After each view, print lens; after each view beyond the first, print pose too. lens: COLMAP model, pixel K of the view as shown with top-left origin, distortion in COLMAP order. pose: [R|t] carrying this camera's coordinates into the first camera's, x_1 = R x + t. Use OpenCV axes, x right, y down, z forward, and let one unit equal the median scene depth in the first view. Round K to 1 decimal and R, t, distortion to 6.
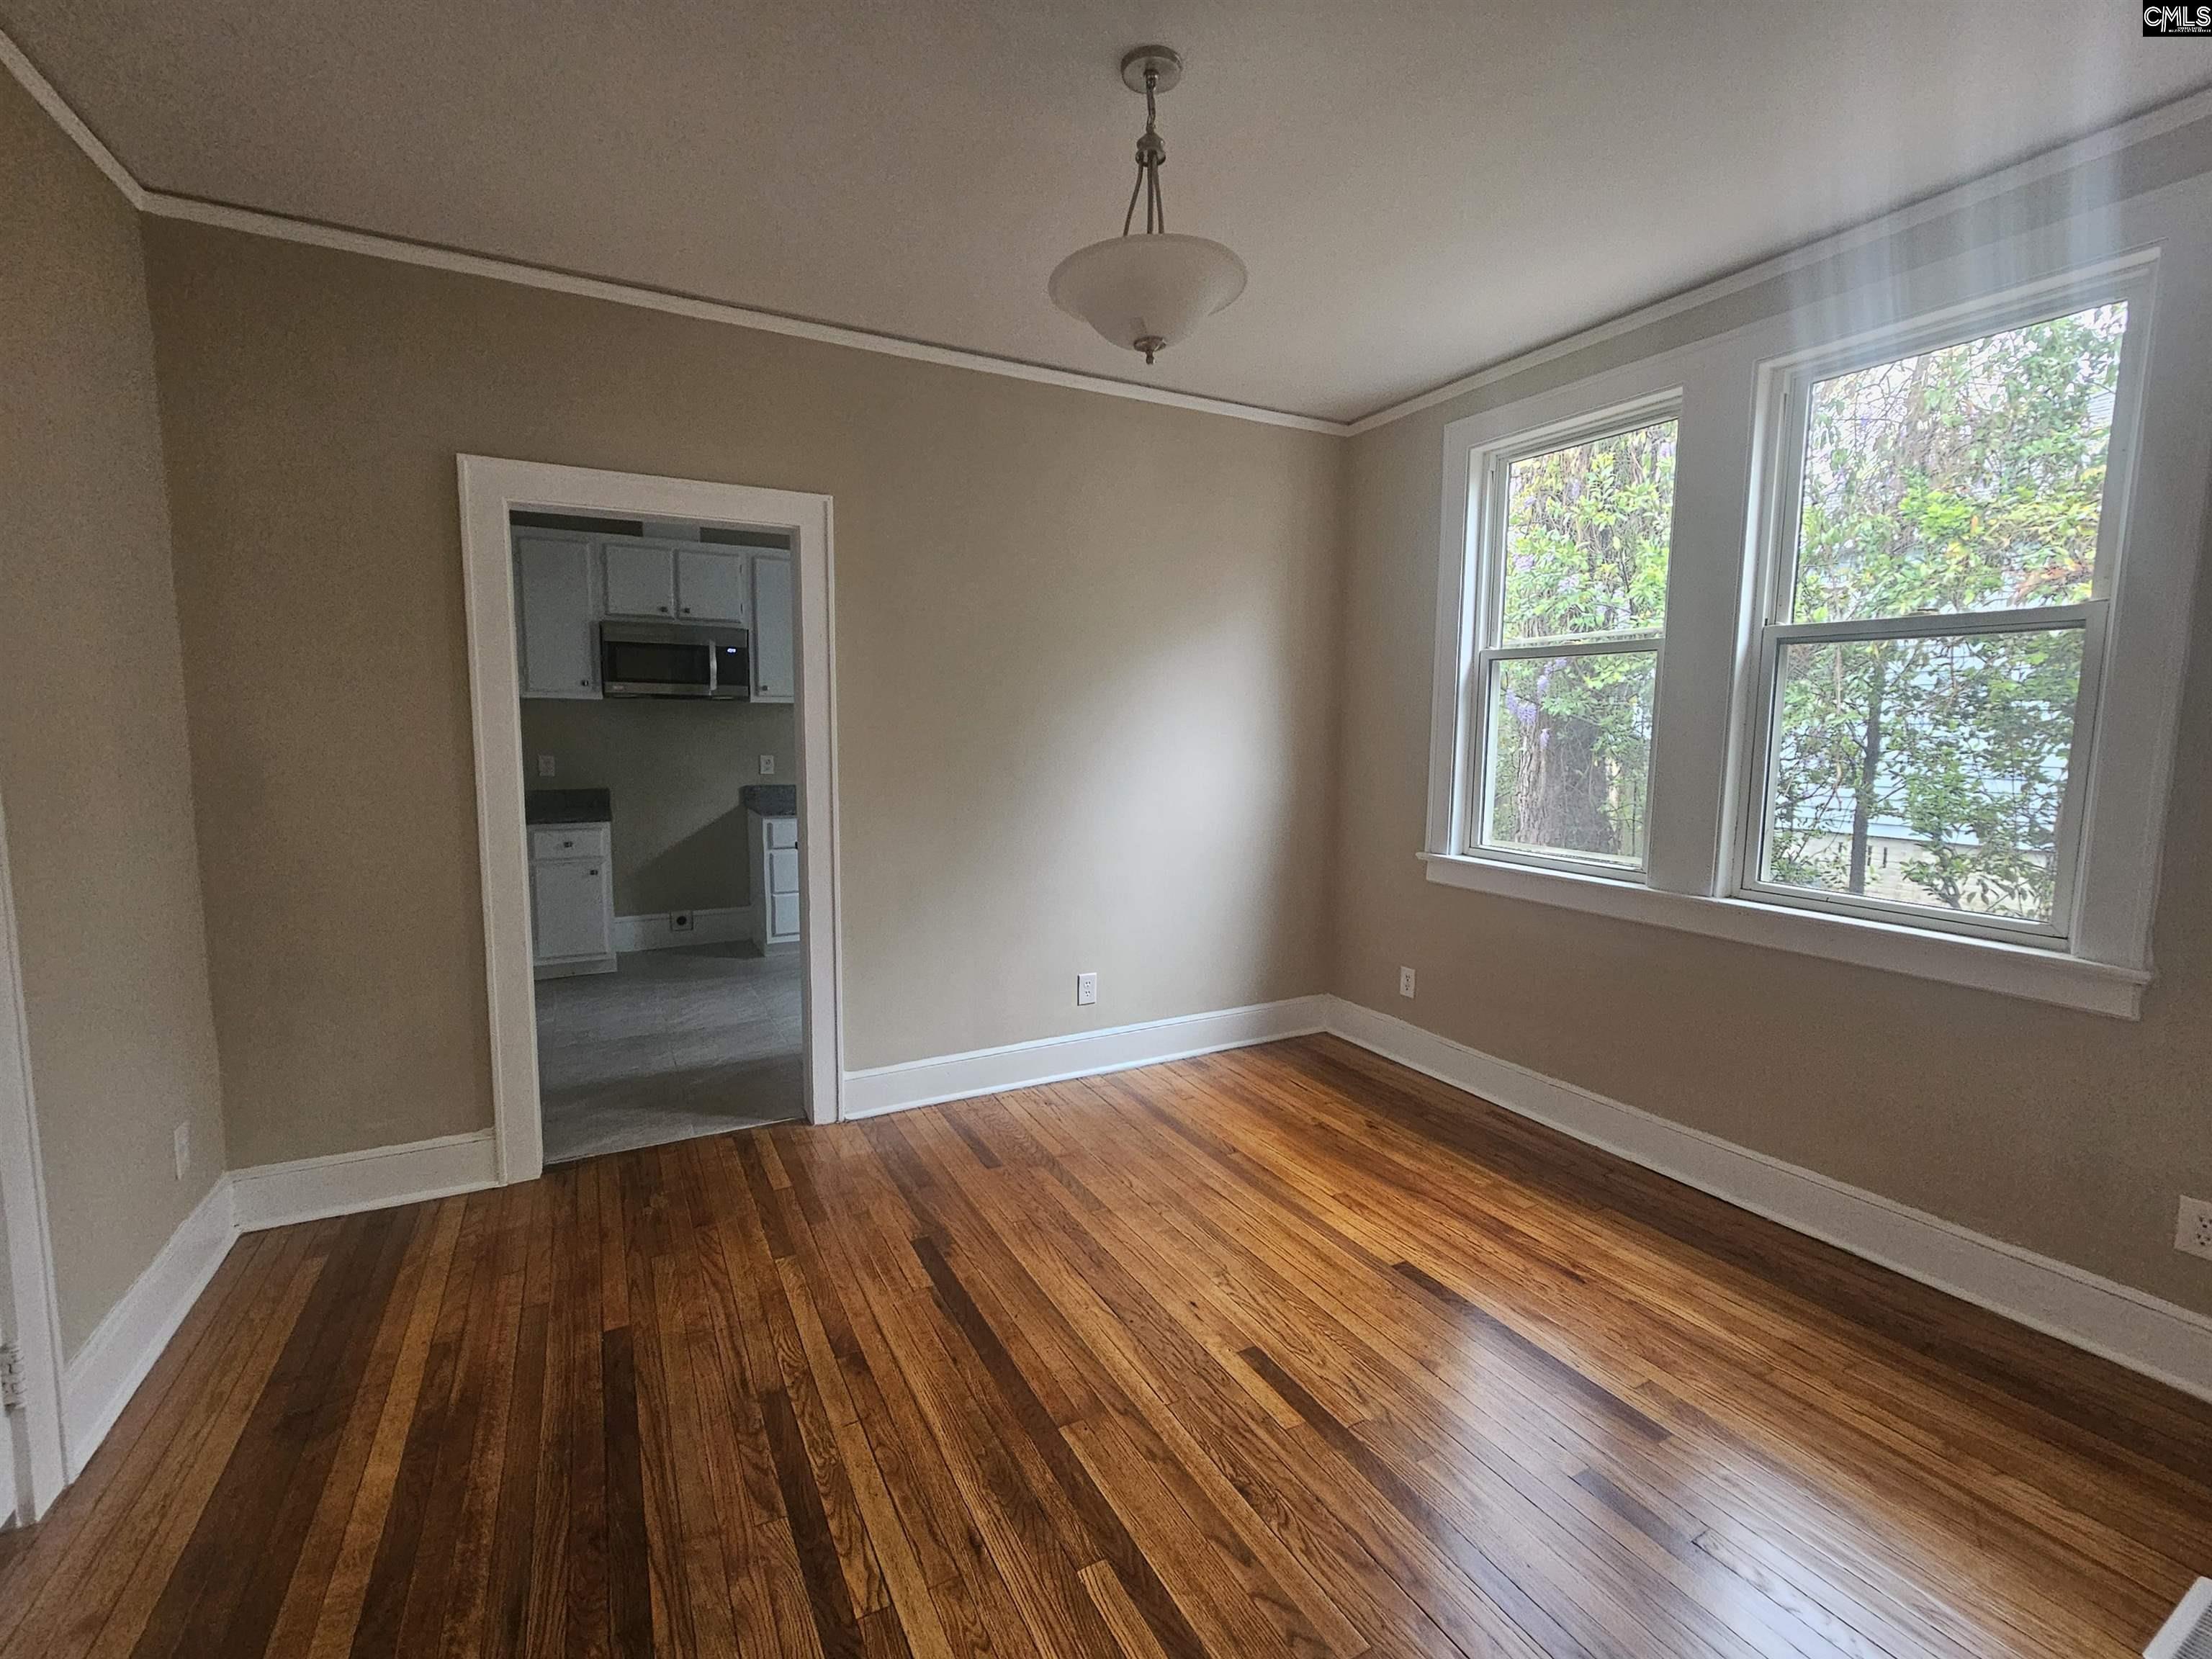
lens RADIAL K [[970.9, 0, 1106.0], [0, 970.9, 829.5], [0, 0, 1]] dist [-0.007753, 0.002768]
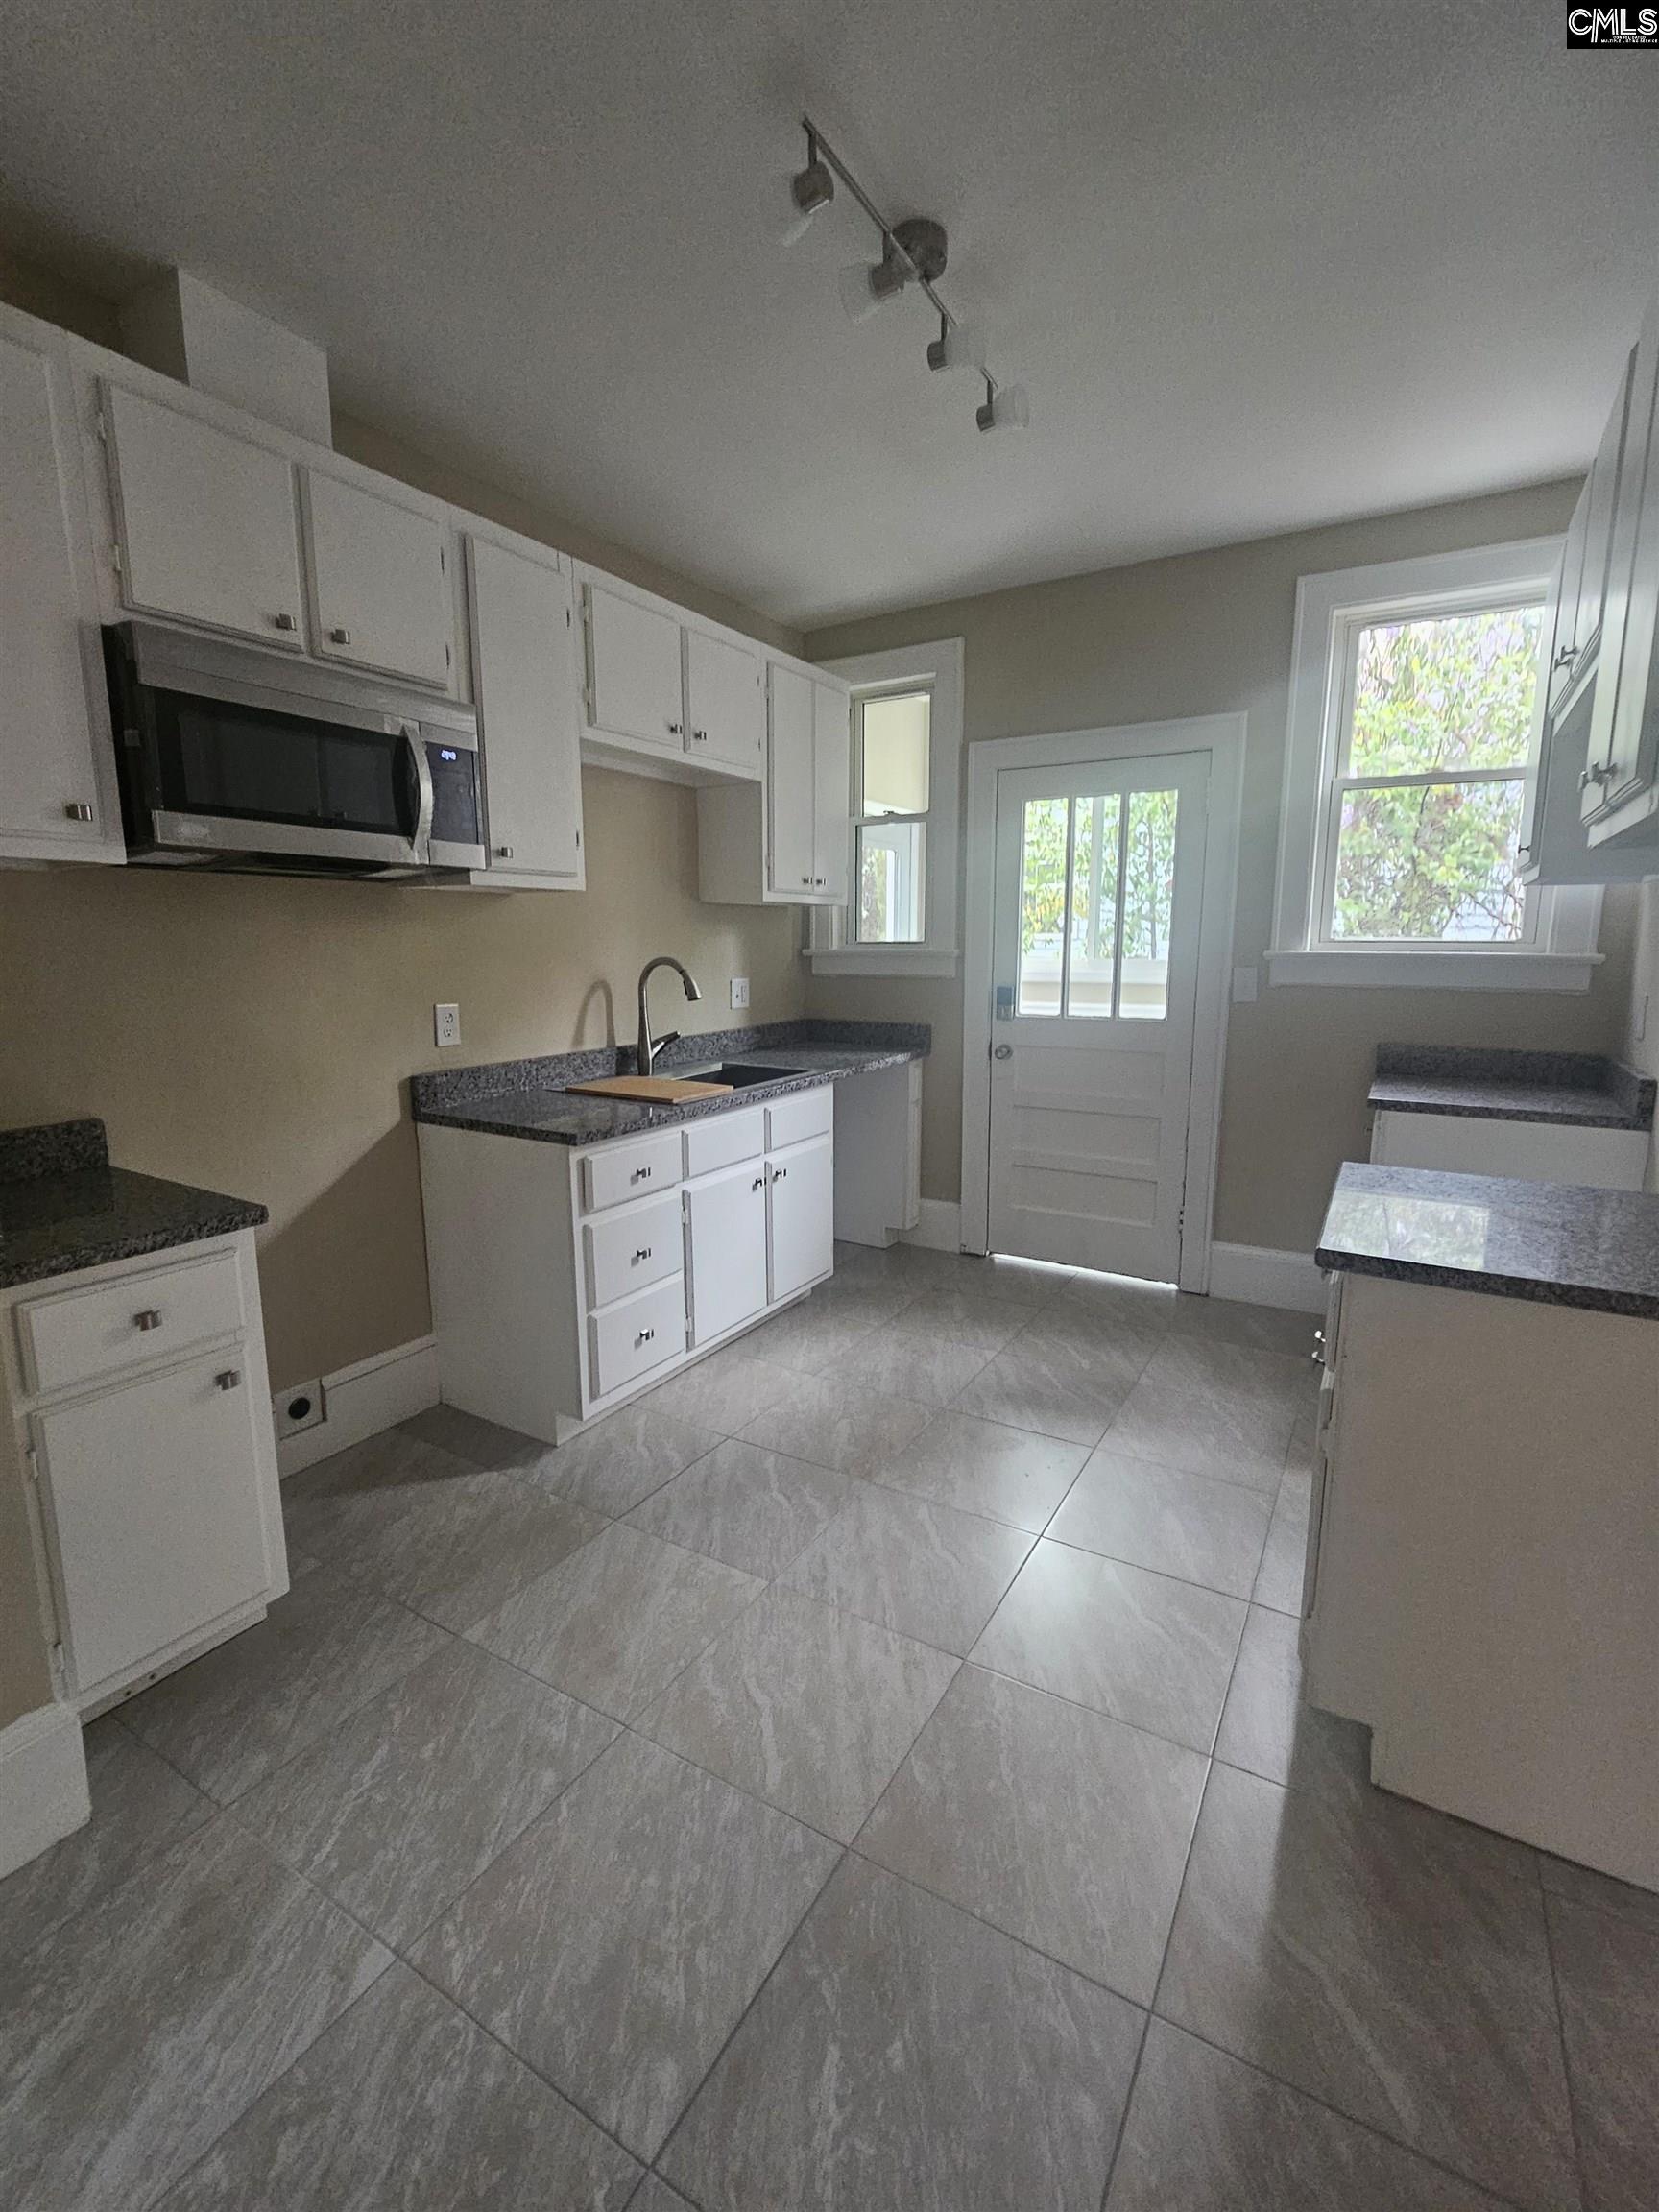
lens RADIAL K [[970.9, 0, 830.7], [0, 970.9, 1097.2], [0, 0, 1]] dist [-0.007753, 0.002768]
pose [[0.857924, -0.094890, 0.504937, -0.476329], [0.064764, 0.994931, 0.076933, -0.061800], [-0.509678, -0.033301, 0.859721, 0.566590]]
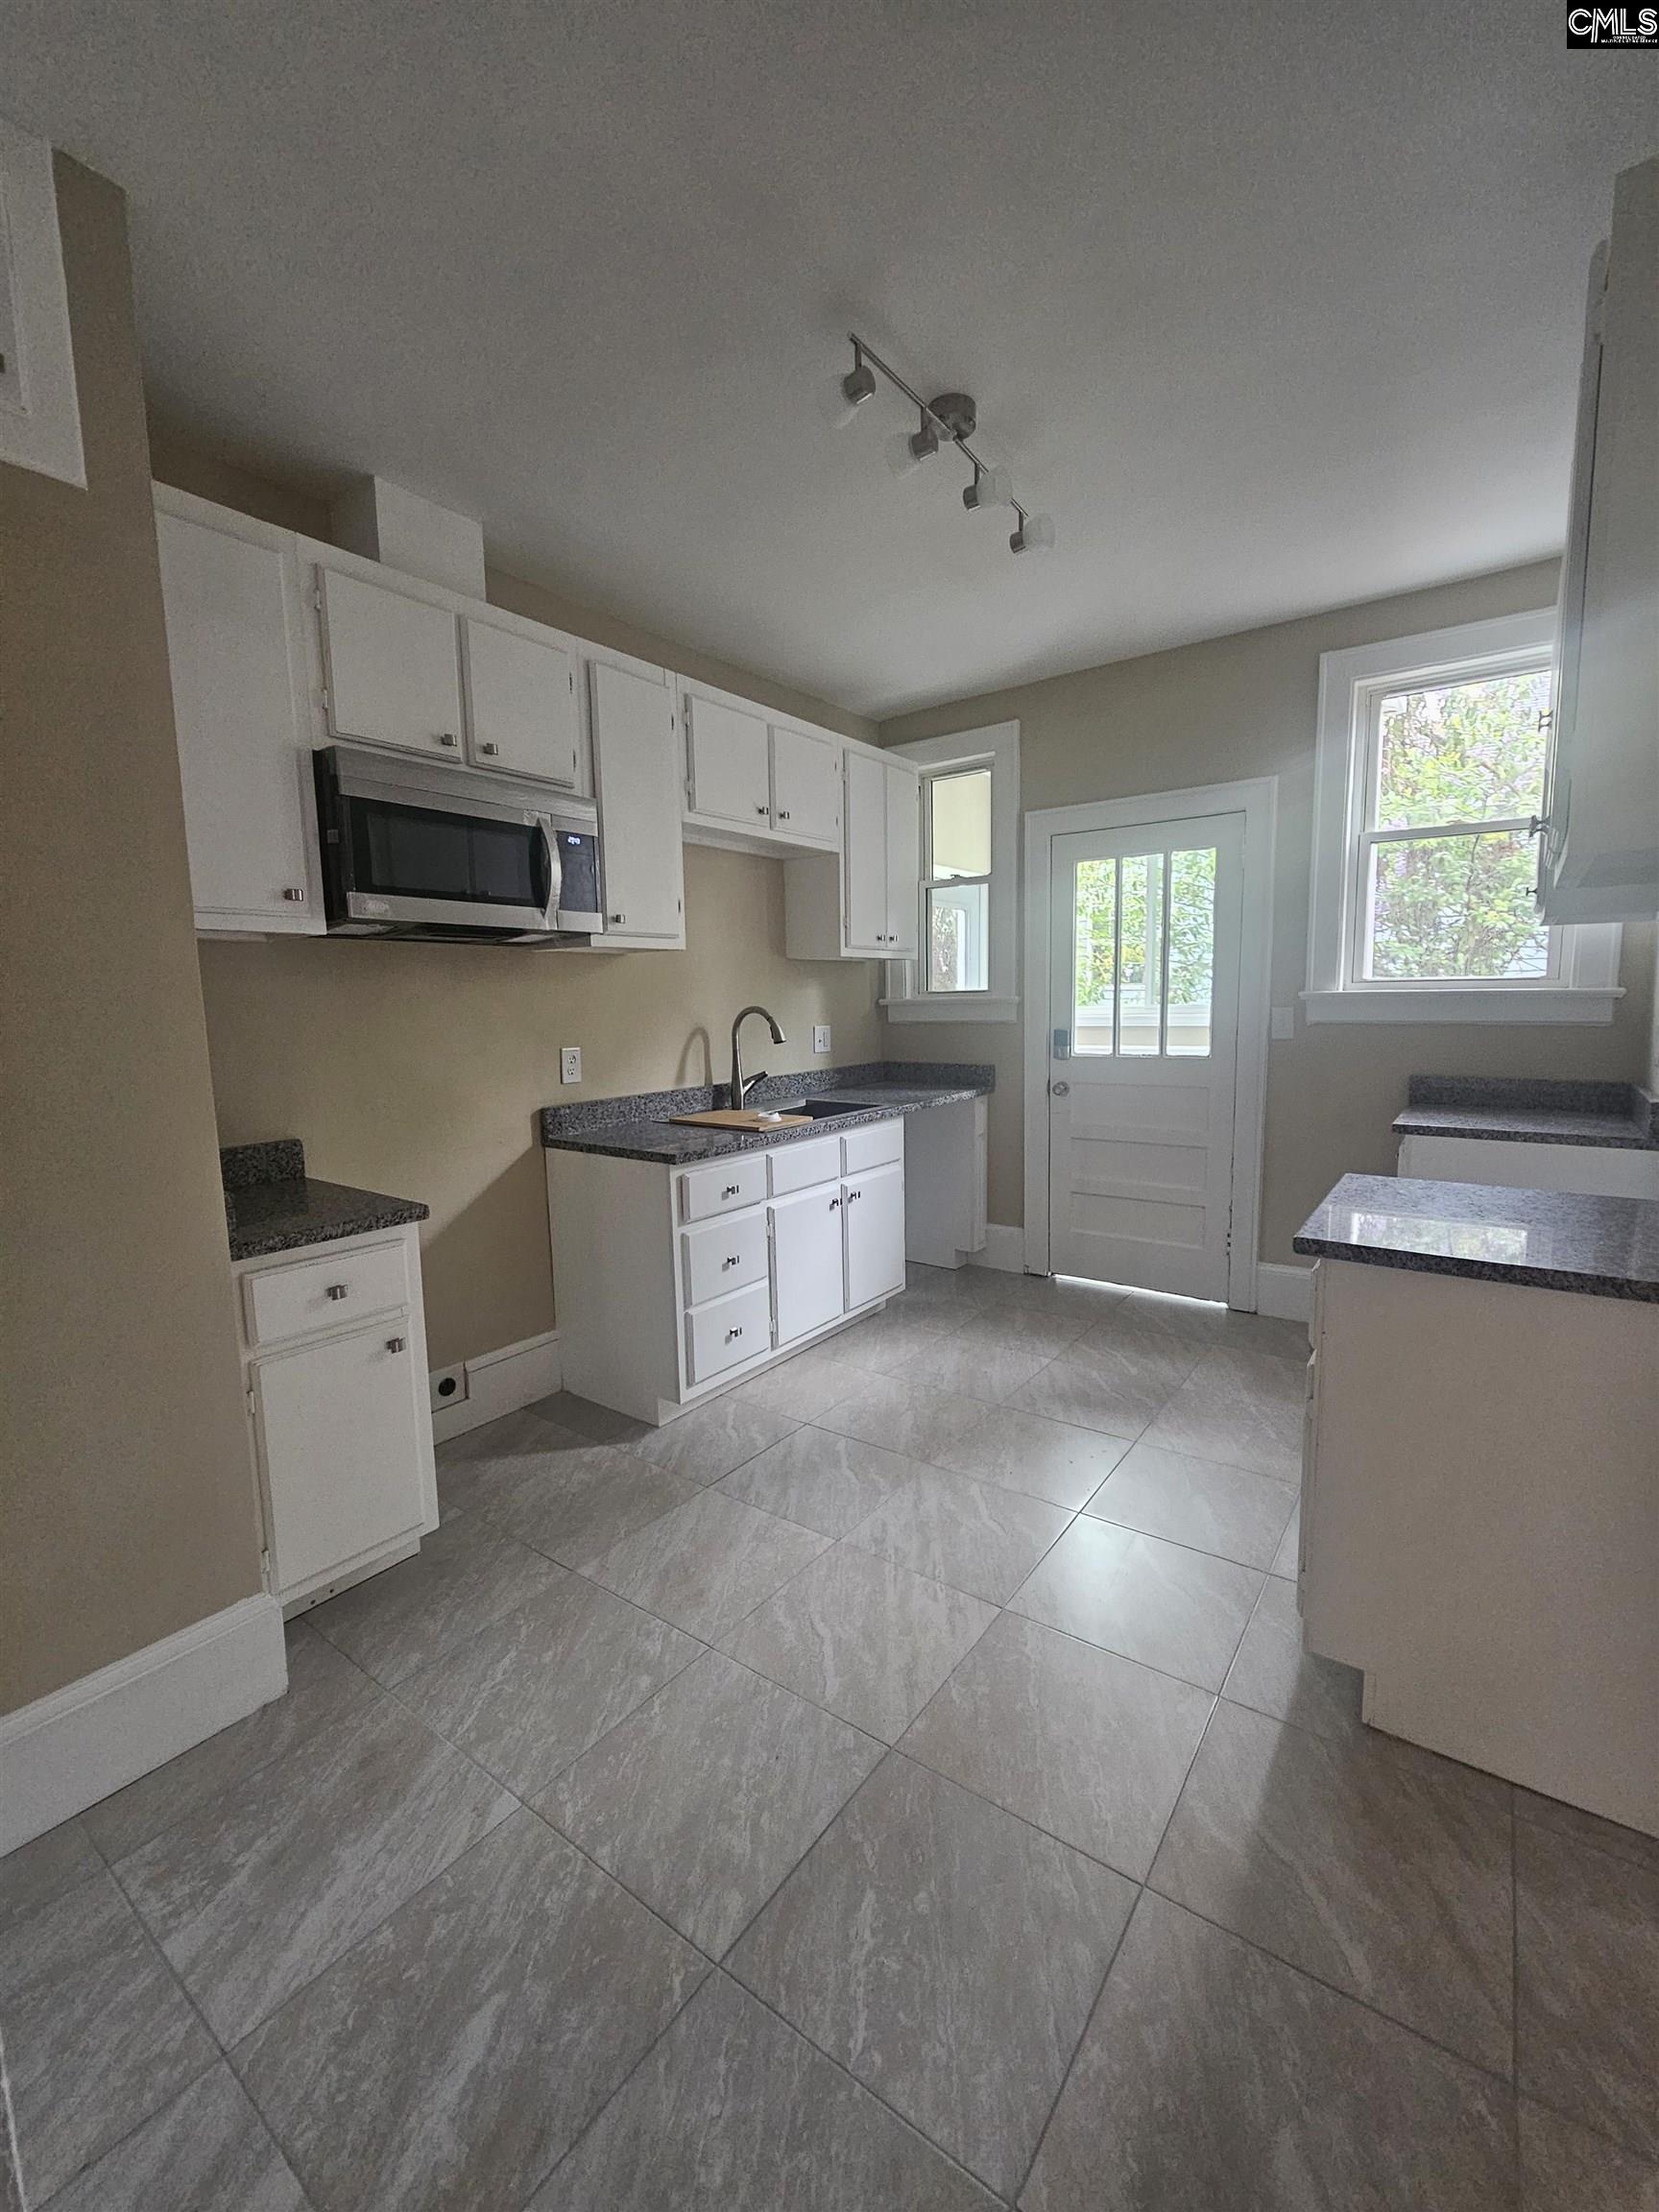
lens RADIAL K [[912.0, 0, 829.5], [0, 912.0, 1106.0], [0, 0, 1]] dist [-0.003878, -0.000237]
pose [[0.904154, -0.078627, 0.419910, -0.482804], [0.073298, 0.996893, 0.028841, -0.052668], [-0.420873, 0.004702, 0.907108, 0.527396]]
